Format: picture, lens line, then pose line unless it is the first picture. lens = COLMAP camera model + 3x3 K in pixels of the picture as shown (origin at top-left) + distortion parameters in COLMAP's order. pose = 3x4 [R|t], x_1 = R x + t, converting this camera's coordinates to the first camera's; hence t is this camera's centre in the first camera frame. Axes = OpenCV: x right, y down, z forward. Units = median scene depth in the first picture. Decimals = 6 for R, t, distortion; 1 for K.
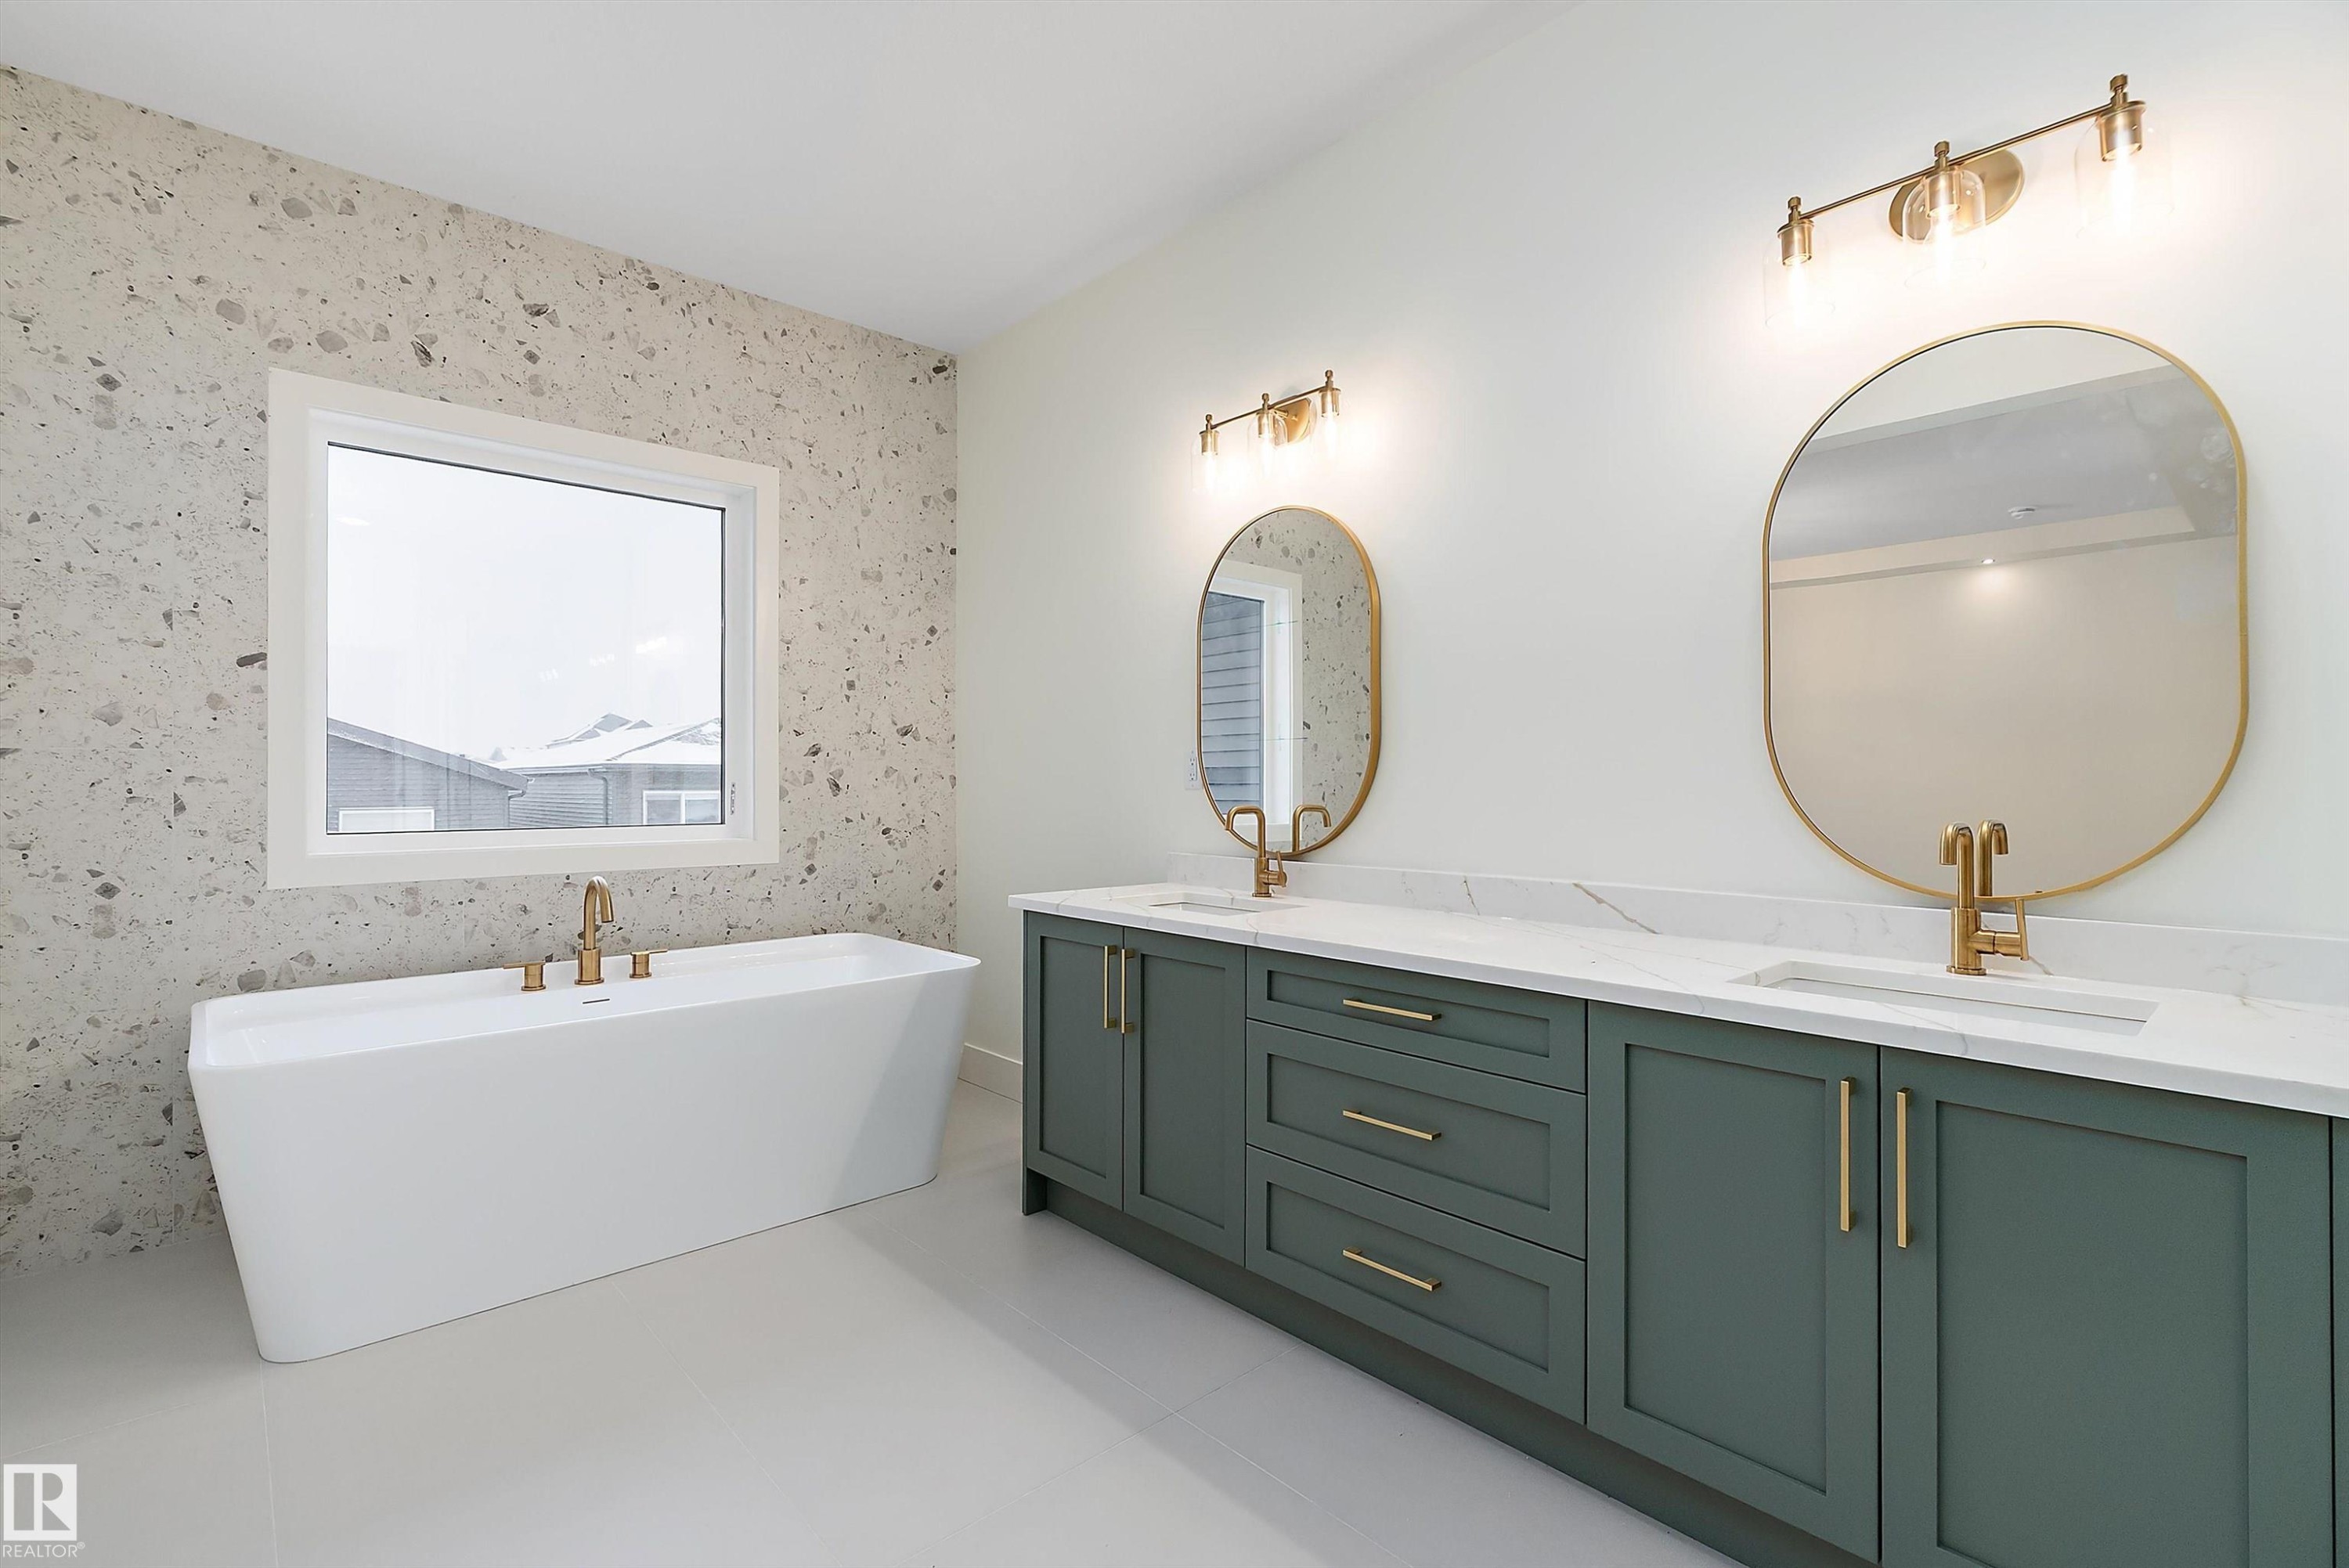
lens RADIAL K [[1043.3, 0, 1178.3], [0, 1043.3, 795.1], [0, 0, 1]] dist [0.002128, 0.000773]
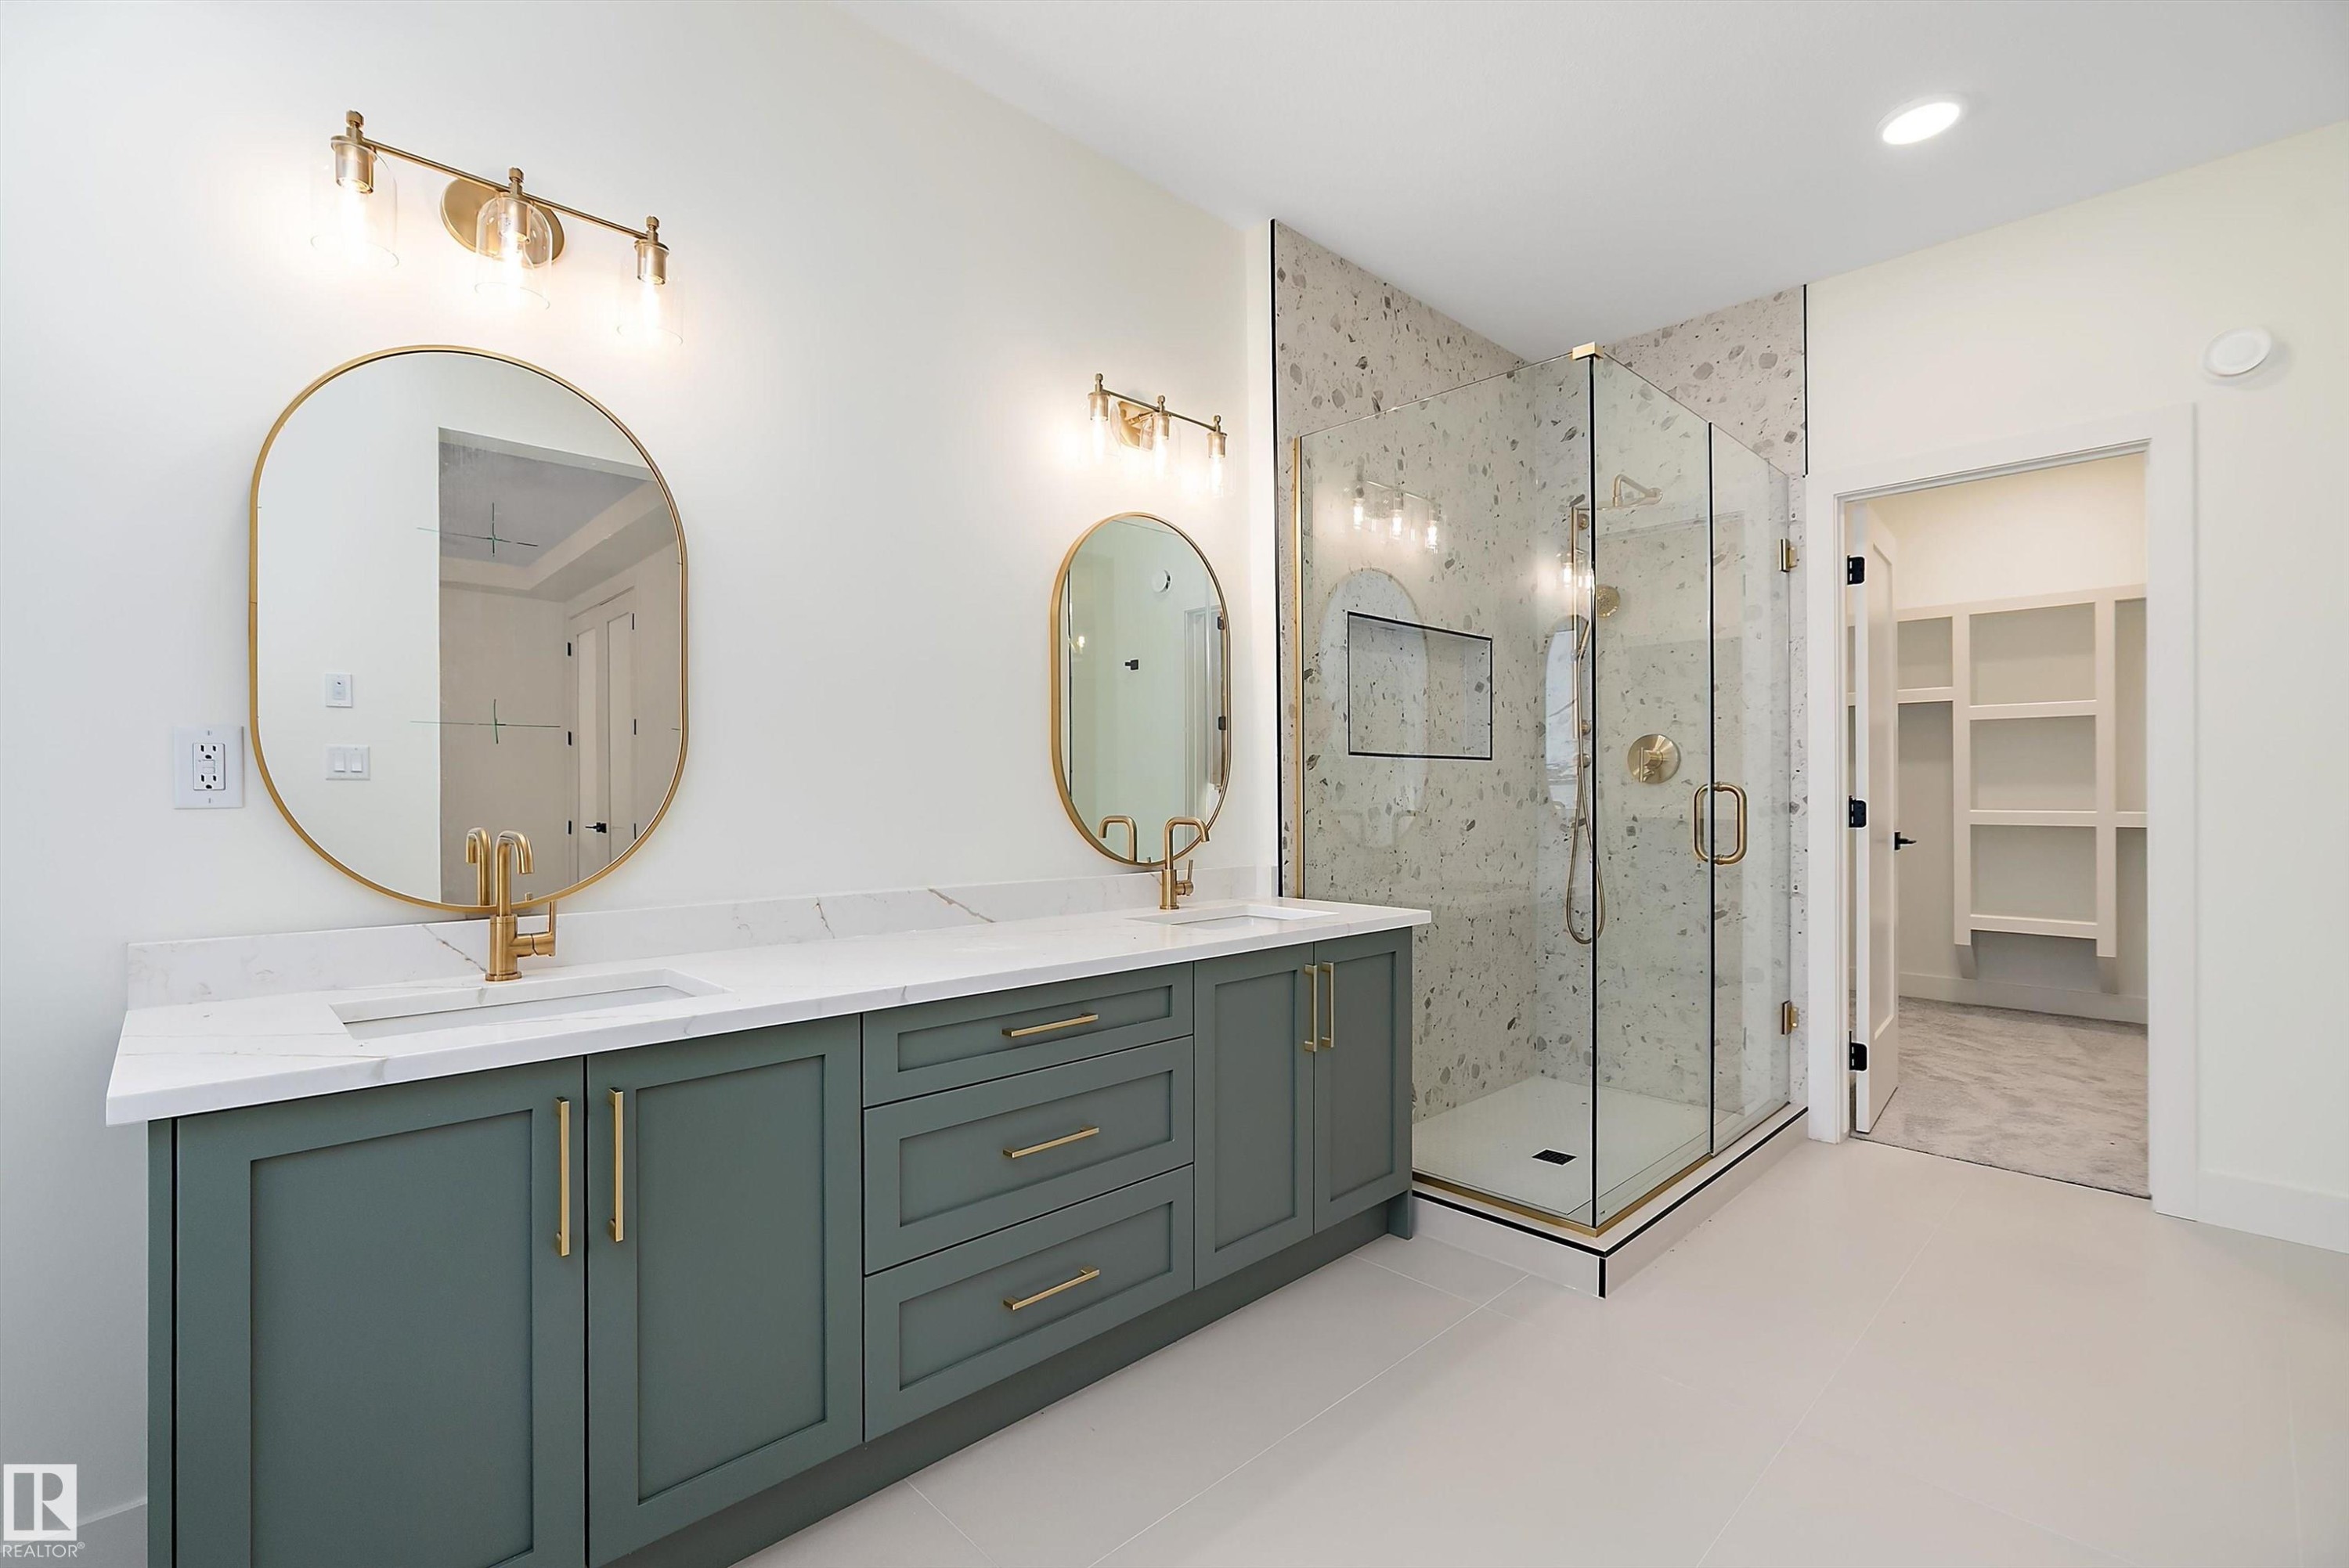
lens RADIAL K [[1101.1, 0, 1174.5], [0, 1101.1, 784.0], [0, 0, 1]] dist [0.001721, 0.000300]
pose [[-0.028730, 0.009230, 0.999545, -0.447421], [0.012526, 0.999882, -0.008873, -0.004327], [-0.999509, 0.012265, -0.028842, 0.485666]]
